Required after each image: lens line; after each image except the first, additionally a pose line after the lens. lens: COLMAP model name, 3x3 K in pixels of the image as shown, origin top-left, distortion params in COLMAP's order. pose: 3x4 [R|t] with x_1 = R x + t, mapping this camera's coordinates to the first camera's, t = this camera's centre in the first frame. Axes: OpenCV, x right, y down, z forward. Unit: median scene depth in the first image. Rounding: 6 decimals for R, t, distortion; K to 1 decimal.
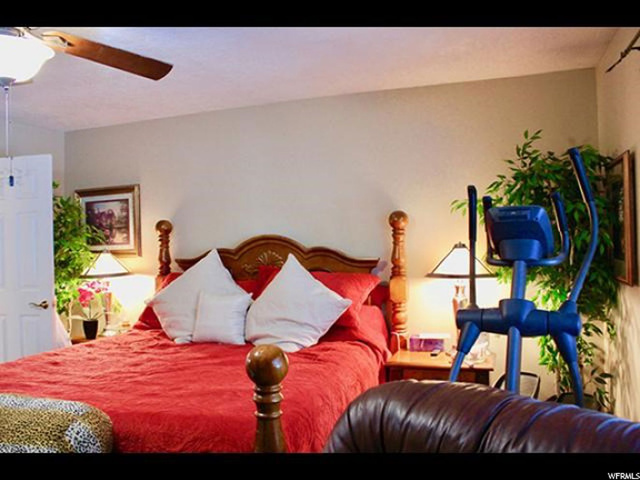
lens RADIAL K [[545.1, 0, 320.0], [0, 545.1, 240.0], [0, 0, 1]] dist [-0.154398, 0.157513]
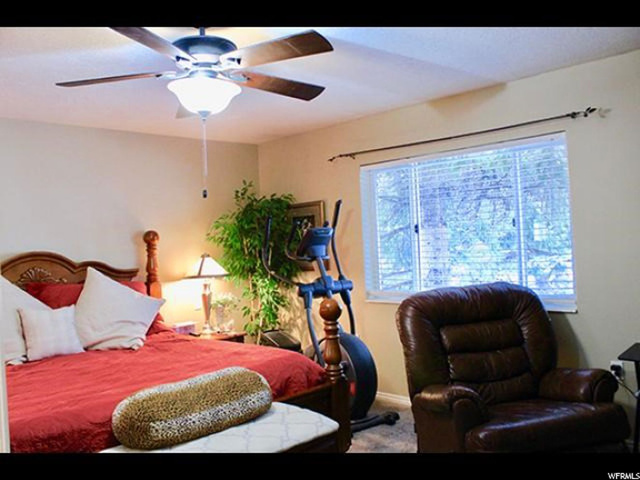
lens RADIAL K [[545.1, 0, 320.0], [0, 545.1, 240.0], [0, 0, 1]] dist [-0.154398, 0.157513]
pose [[0.420583, 0.007034, 0.907227, -0.833116], [0.044790, 0.998590, -0.028507, 0.021969], [-0.906148, 0.052624, 0.419674, 0.119578]]
